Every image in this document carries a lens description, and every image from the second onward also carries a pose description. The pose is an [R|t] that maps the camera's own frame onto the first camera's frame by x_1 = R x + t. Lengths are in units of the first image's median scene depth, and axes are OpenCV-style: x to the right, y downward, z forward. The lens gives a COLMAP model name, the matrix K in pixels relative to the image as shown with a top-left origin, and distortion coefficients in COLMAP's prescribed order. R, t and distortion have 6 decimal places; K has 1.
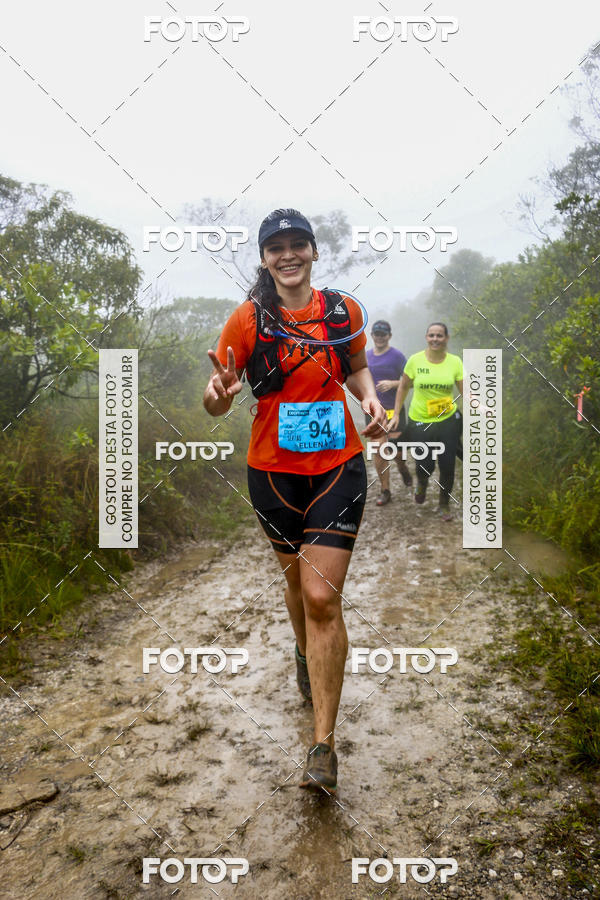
lens RADIAL K [[847.8, 0, 313.4], [0, 847.8, 439.6], [0, 0, 1]] dist [-0.076182, 0.000000]
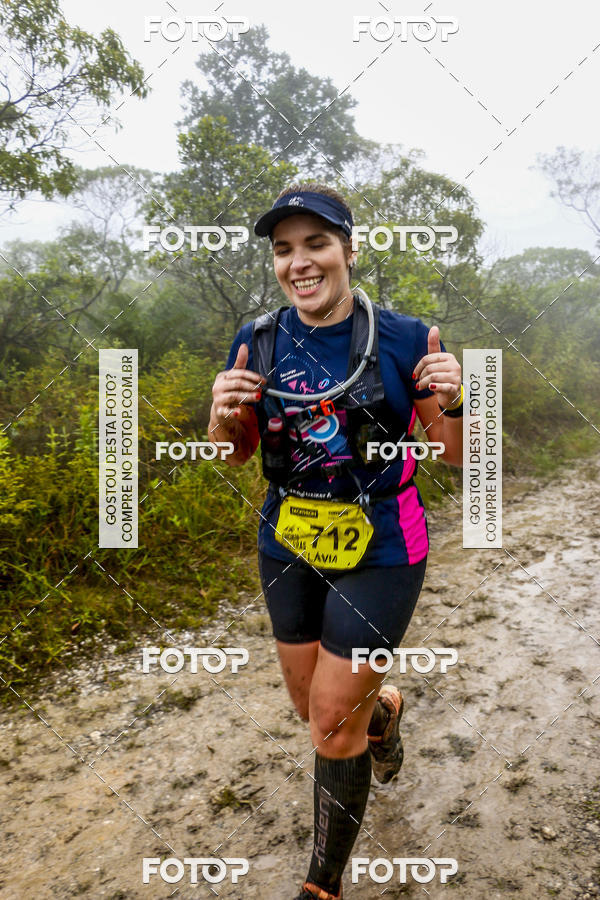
lens RADIAL K [[847.8, 0, 300.3], [0, 847.8, 448.0], [0, 0, 1]] dist [-0.076182, 0.000000]
pose [[0.910686, 0.073905, -0.406435, 0.070993], [-0.045401, 0.995813, 0.079348, 0.015083], [0.410597, -0.053808, 0.910228, -0.146183]]
